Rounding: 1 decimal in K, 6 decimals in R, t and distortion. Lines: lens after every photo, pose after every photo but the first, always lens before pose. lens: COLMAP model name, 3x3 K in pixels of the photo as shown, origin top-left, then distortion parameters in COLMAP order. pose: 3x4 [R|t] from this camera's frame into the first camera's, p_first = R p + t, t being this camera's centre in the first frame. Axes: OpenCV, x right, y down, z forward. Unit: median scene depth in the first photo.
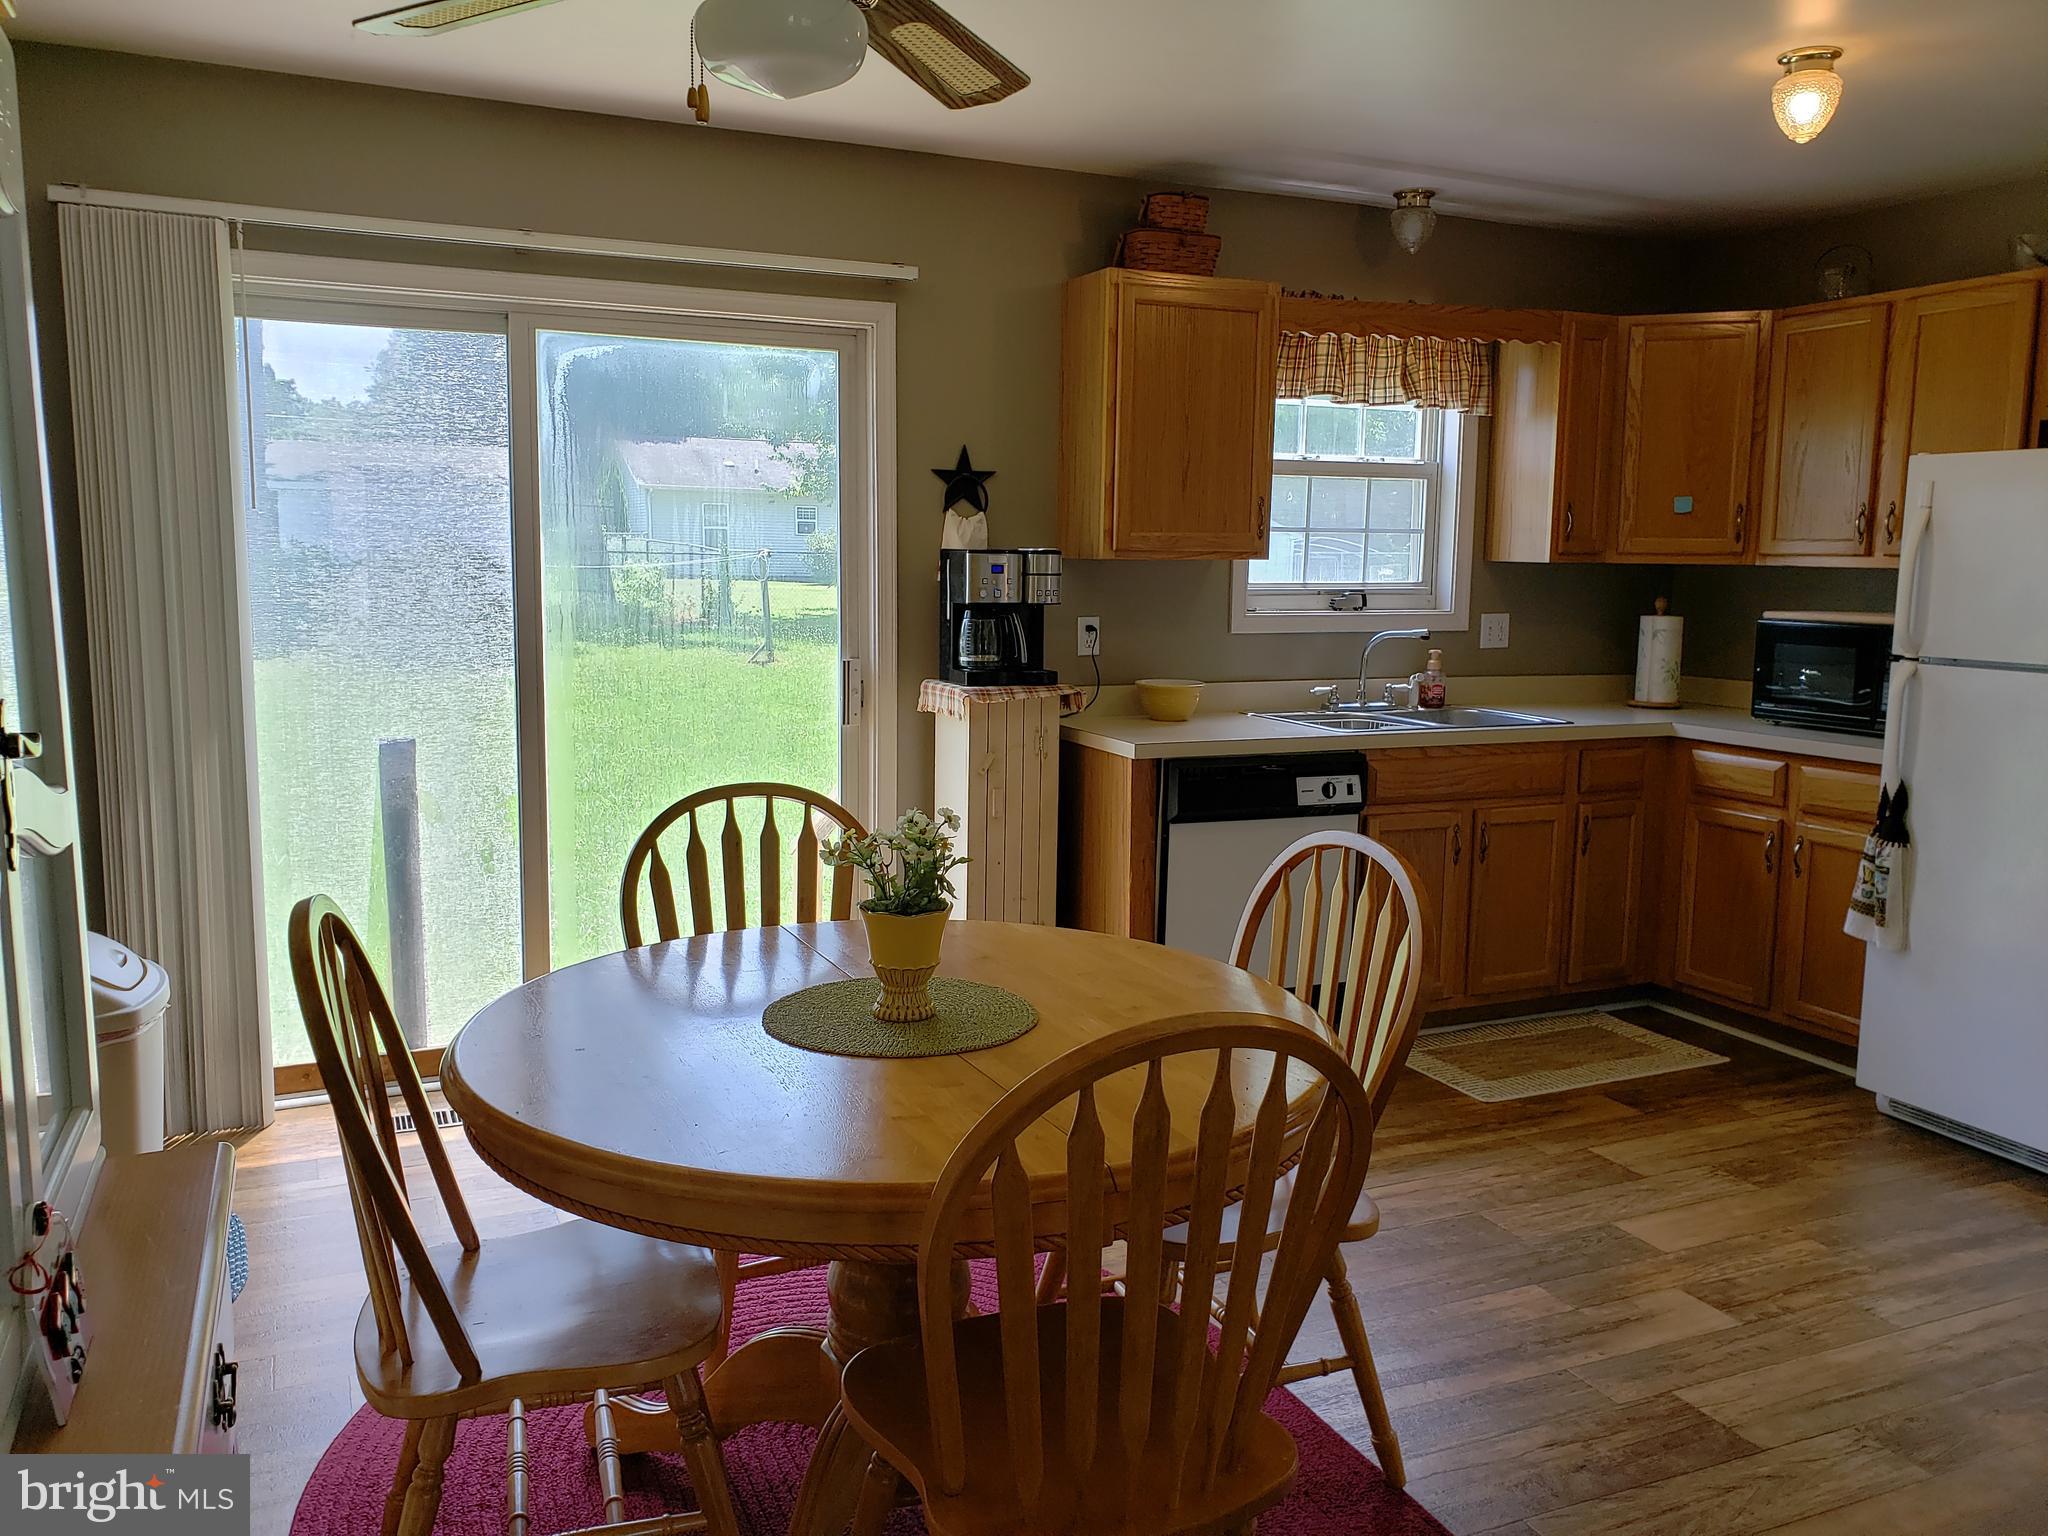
lens RADIAL K [[1579.1, 0, 1032.2], [0, 1579.1, 766.9], [0, 0, 1]] dist [0.078271, -0.001647]
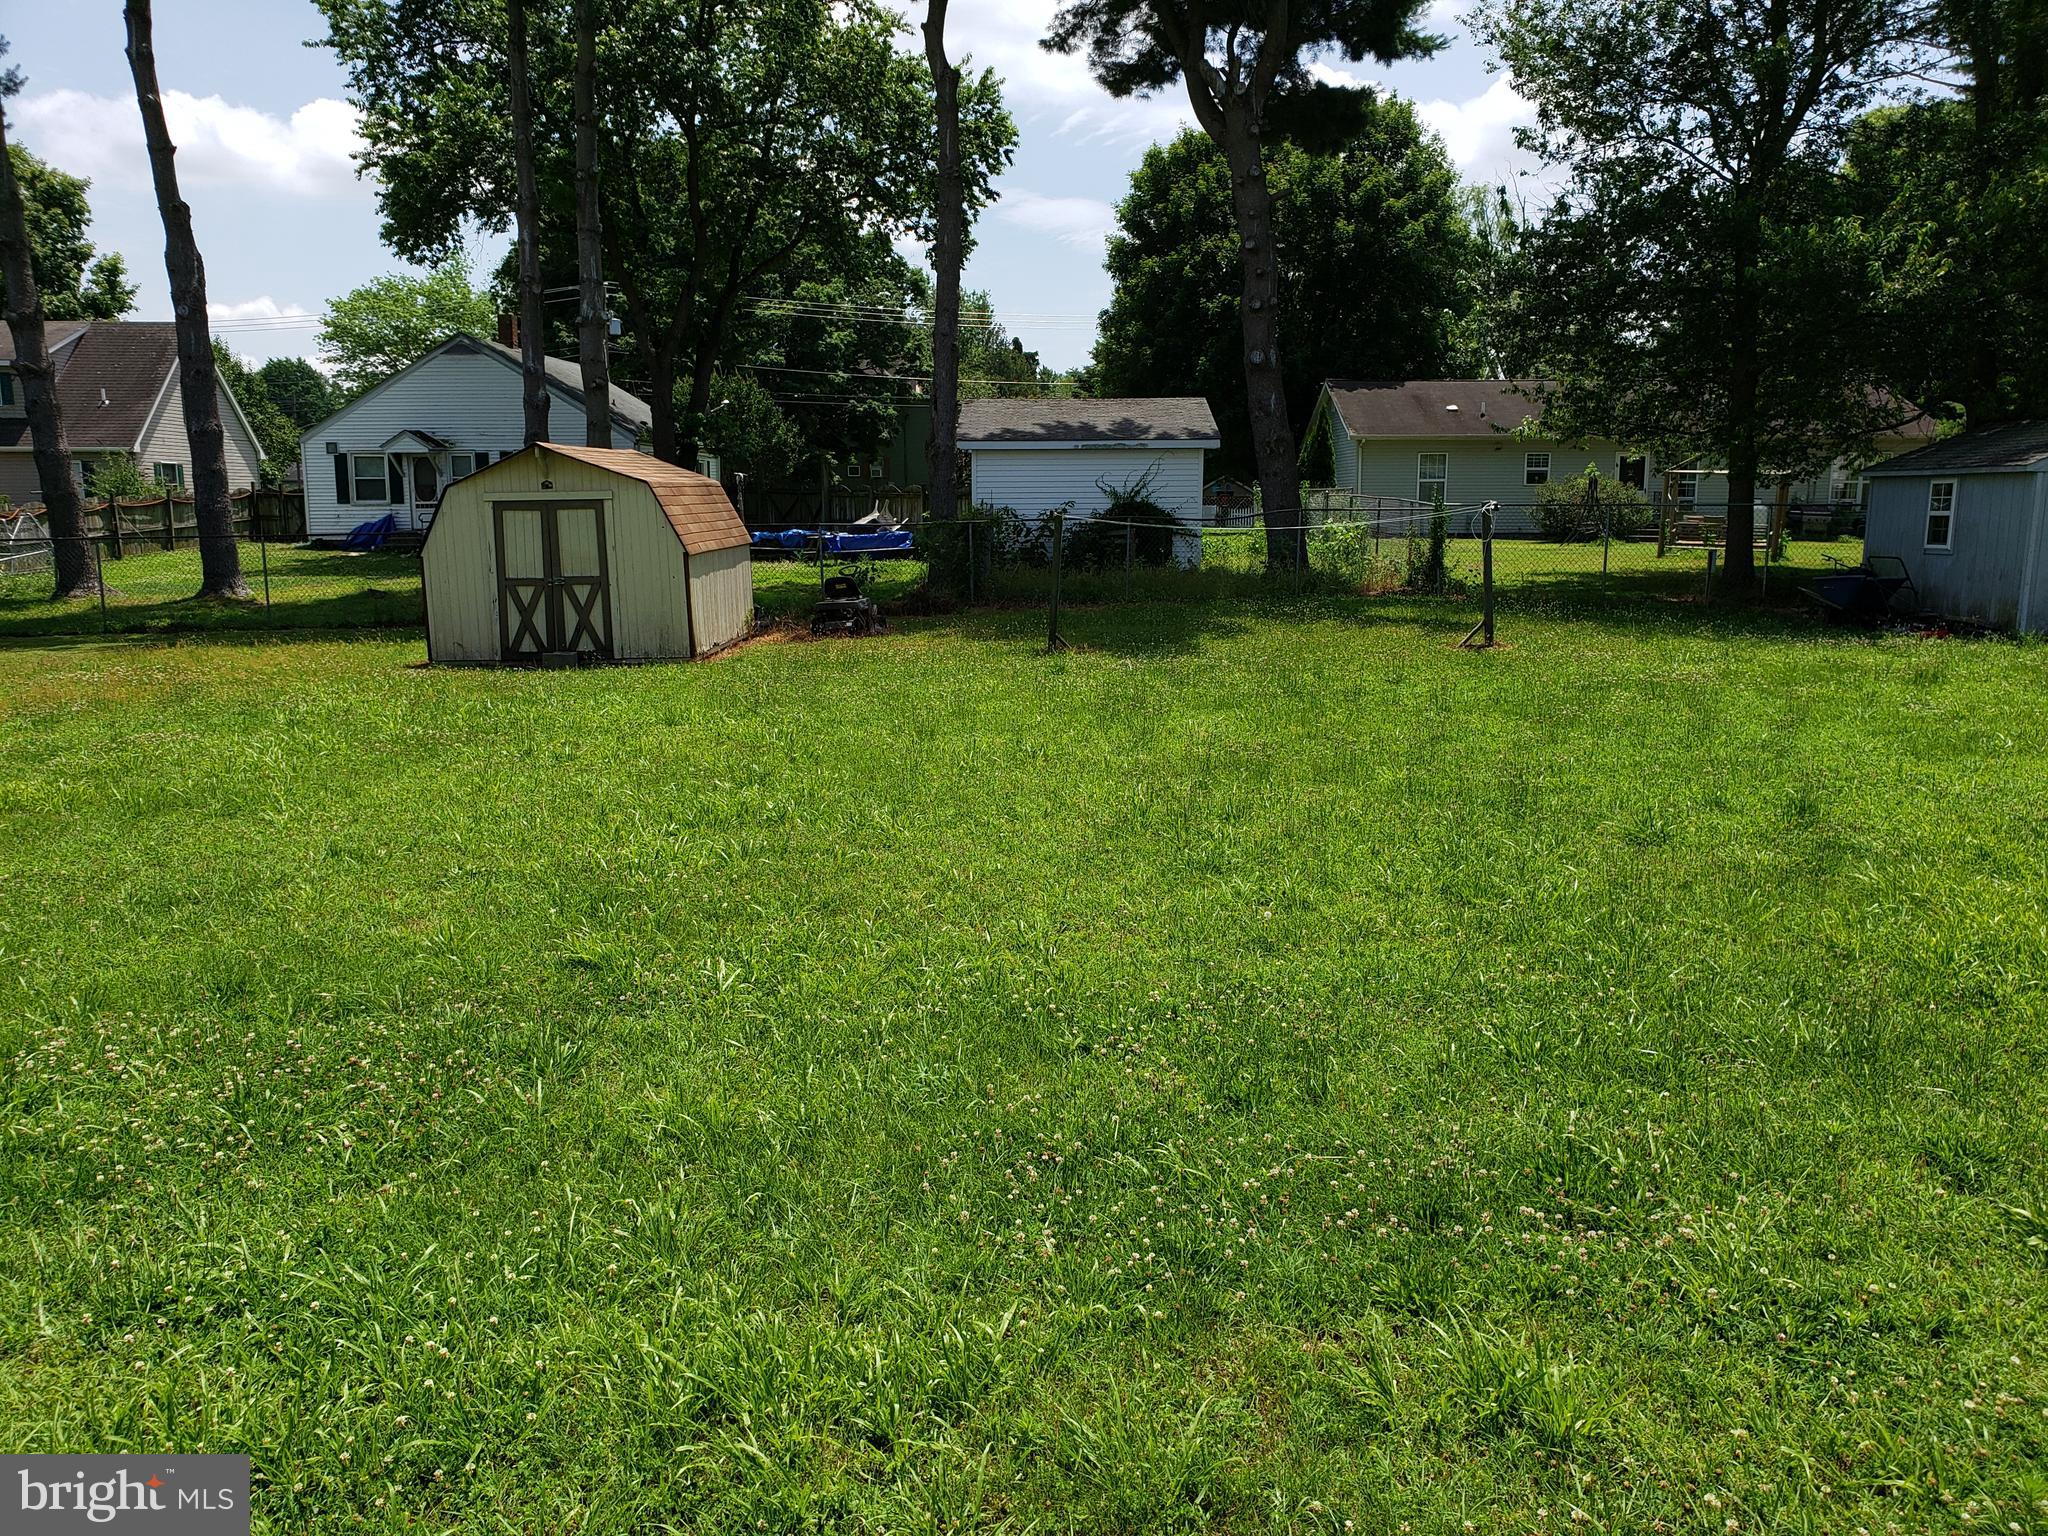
lens RADIAL K [[1618.9, 0, 1008.4], [0, 1618.9, 776.8], [0, 0, 1]] dist [0.028179, 0.007080]
pose [[0.901130, 0.055396, -0.429996, -0.019121], [-0.042674, 0.998320, 0.039181, -0.014697], [0.431444, -0.016958, 0.901980, 0.107506]]
